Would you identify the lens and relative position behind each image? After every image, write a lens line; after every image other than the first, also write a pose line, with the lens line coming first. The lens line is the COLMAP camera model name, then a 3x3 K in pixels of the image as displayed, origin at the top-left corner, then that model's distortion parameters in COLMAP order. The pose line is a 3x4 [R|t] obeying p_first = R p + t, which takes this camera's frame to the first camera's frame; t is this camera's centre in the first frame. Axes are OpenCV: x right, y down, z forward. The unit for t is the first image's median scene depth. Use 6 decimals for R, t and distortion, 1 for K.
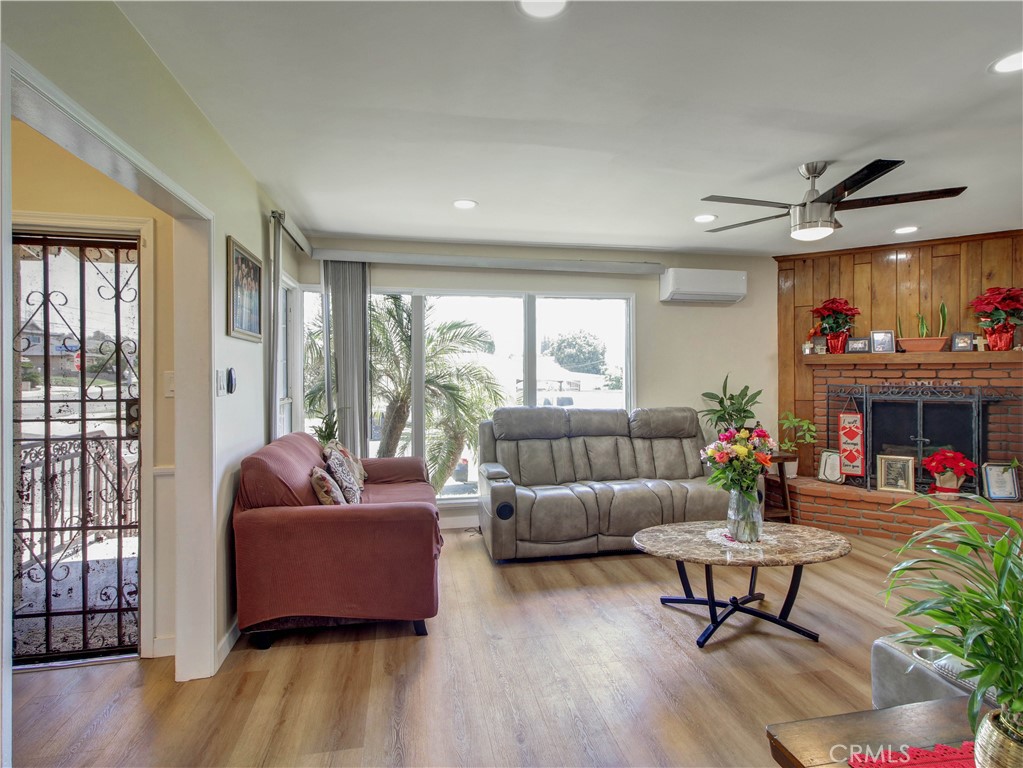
lens RADIAL K [[537.9, 0, 507.4], [0, 537.9, 373.2], [0, 0, 1]] dist [-0.000242, -0.010228]
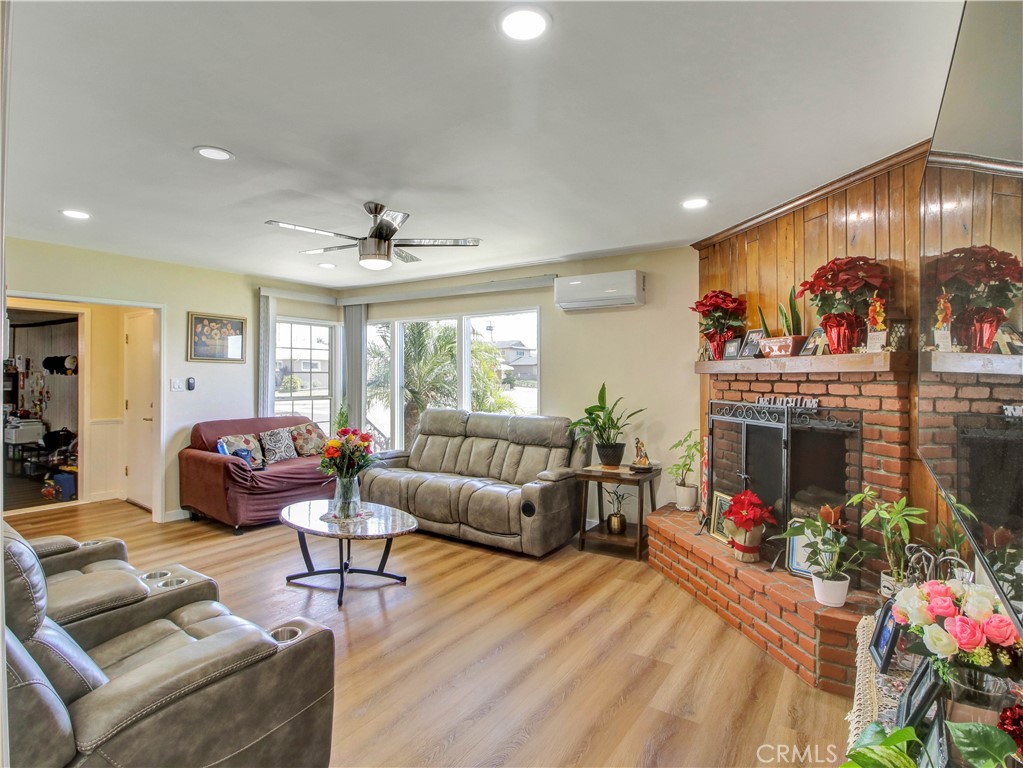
lens RADIAL K [[537.9, 0, 507.8], [0, 537.9, 377.0], [0, 0, 1]] dist [-0.000242, -0.010228]
pose [[0.723045, 0.002875, -0.690795, 1.002483], [-0.003812, 0.999993, 0.000172, -0.011485], [0.690790, 0.002509, 0.723051, 0.223940]]
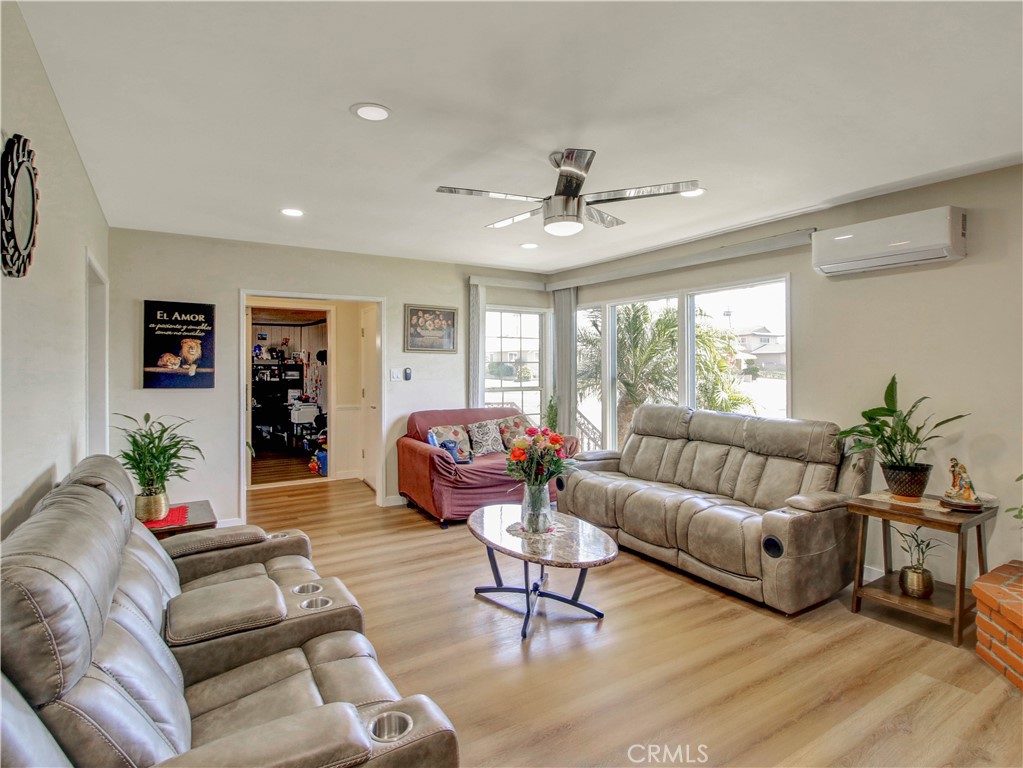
lens RADIAL K [[537.9, 0, 509.5], [0, 537.9, 367.5], [0, 0, 1]] dist [-0.000242, -0.010228]
pose [[0.378025, 0.002465, -0.925792, 0.895020], [-0.002007, 0.999996, 0.001843, -0.011076], [0.925793, 0.001161, 0.378028, 0.349515]]
